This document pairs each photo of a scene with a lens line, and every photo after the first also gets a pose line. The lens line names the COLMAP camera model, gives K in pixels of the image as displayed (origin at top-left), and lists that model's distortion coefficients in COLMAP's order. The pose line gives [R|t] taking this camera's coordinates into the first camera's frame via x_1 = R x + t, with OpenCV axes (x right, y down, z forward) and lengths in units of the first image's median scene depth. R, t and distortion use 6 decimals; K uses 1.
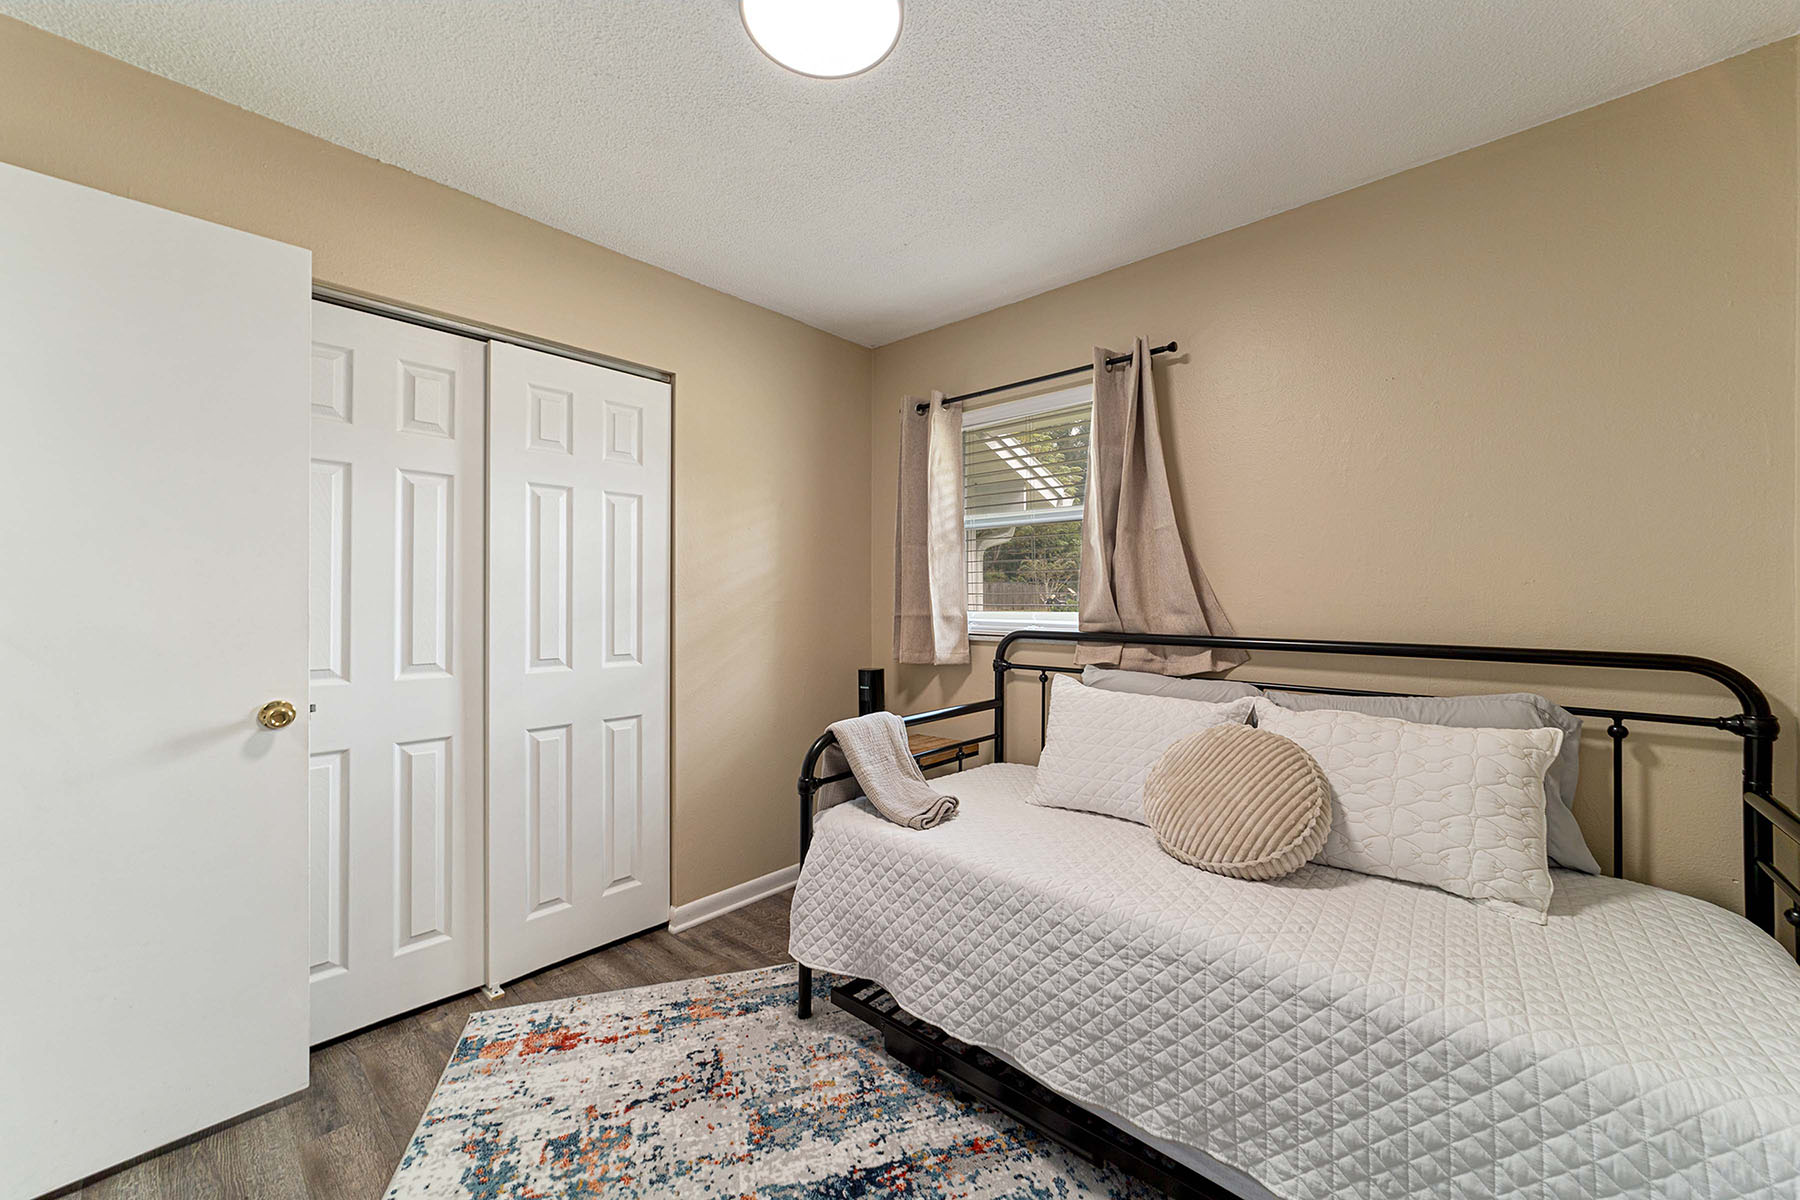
lens RADIAL K [[684.6, 0, 898.2], [0, 684.6, 596.5], [0, 0, 1]] dist [-0.012822, 0.006466]
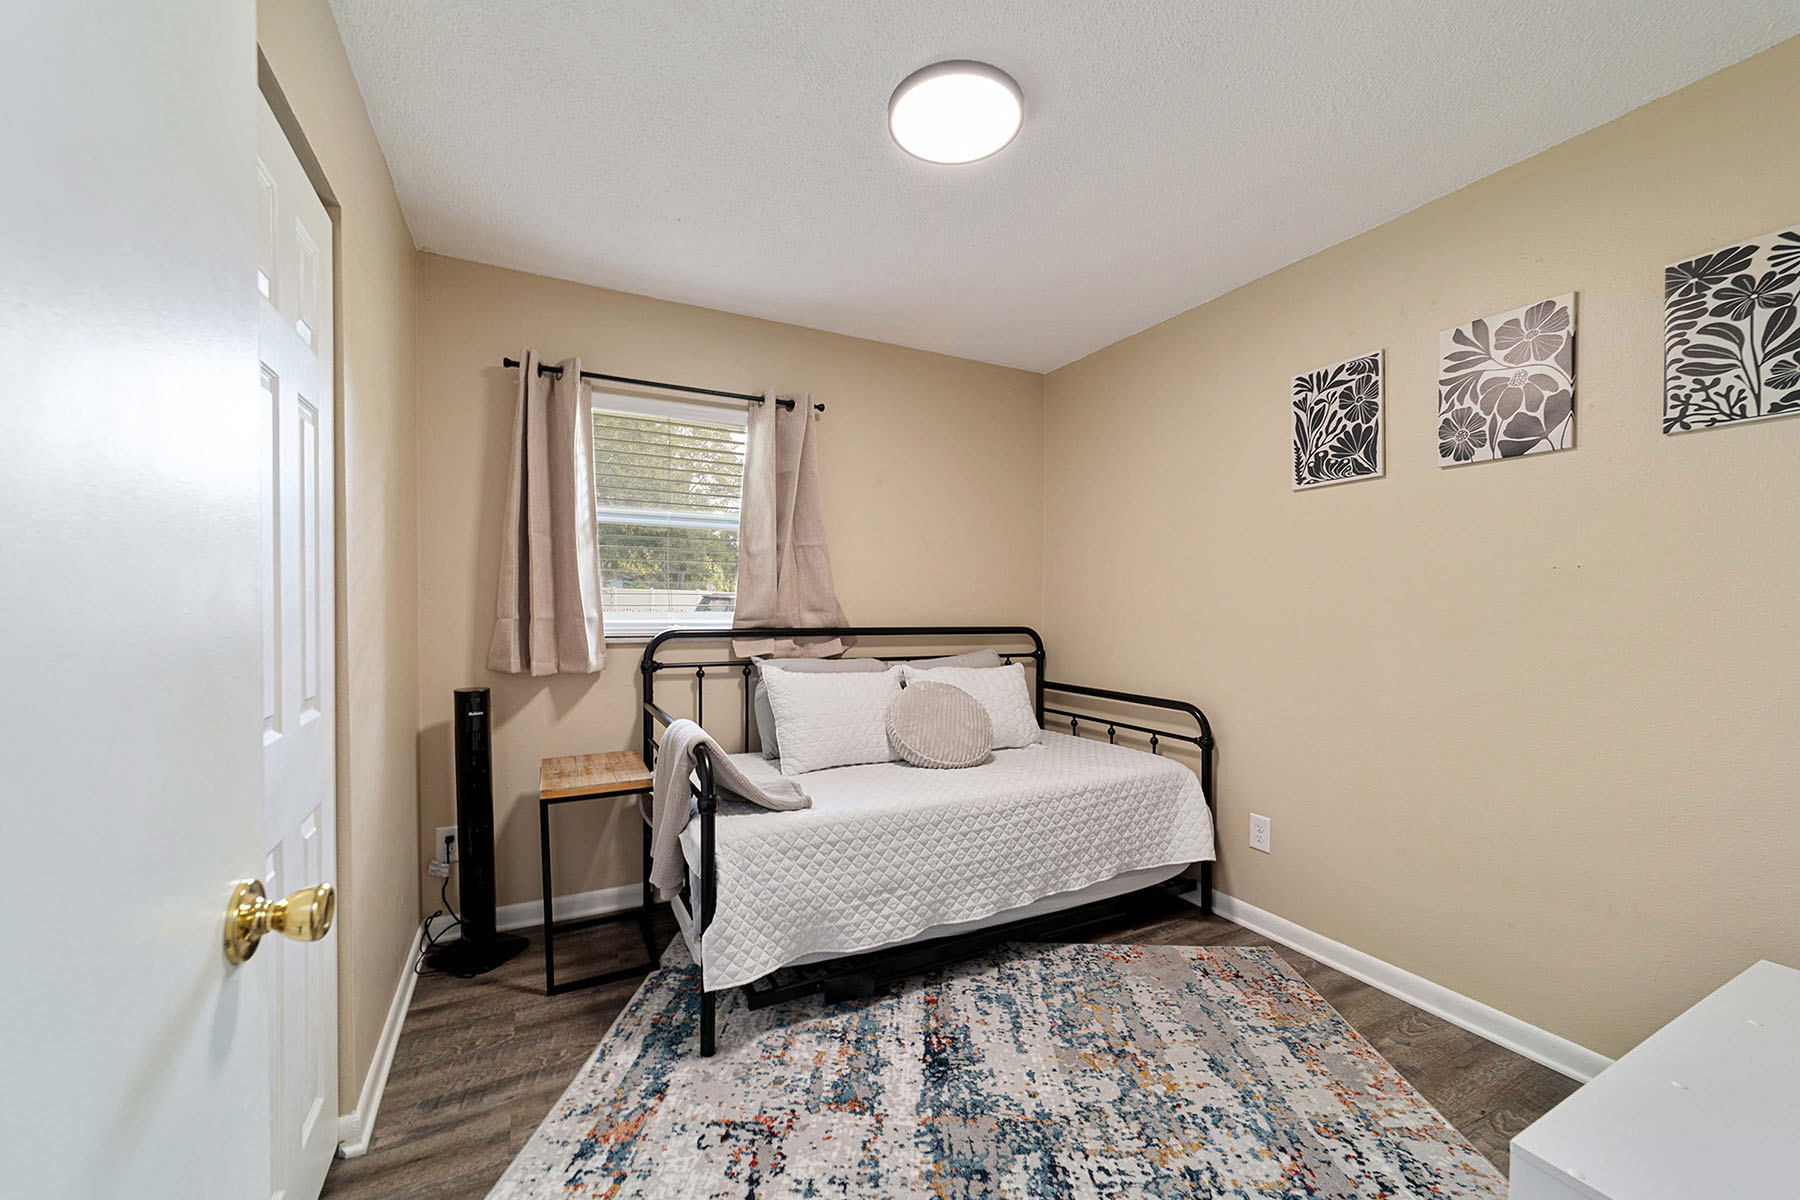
lens RADIAL K [[684.6, 0, 898.2], [0, 684.6, 596.5], [0, 0, 1]] dist [-0.012822, 0.006466]
pose [[0.362607, 0.004686, 0.931930, -1.028463], [-0.014845, 0.999890, 0.000748, -0.010785], [-0.931824, -0.014106, 0.362637, 0.489442]]
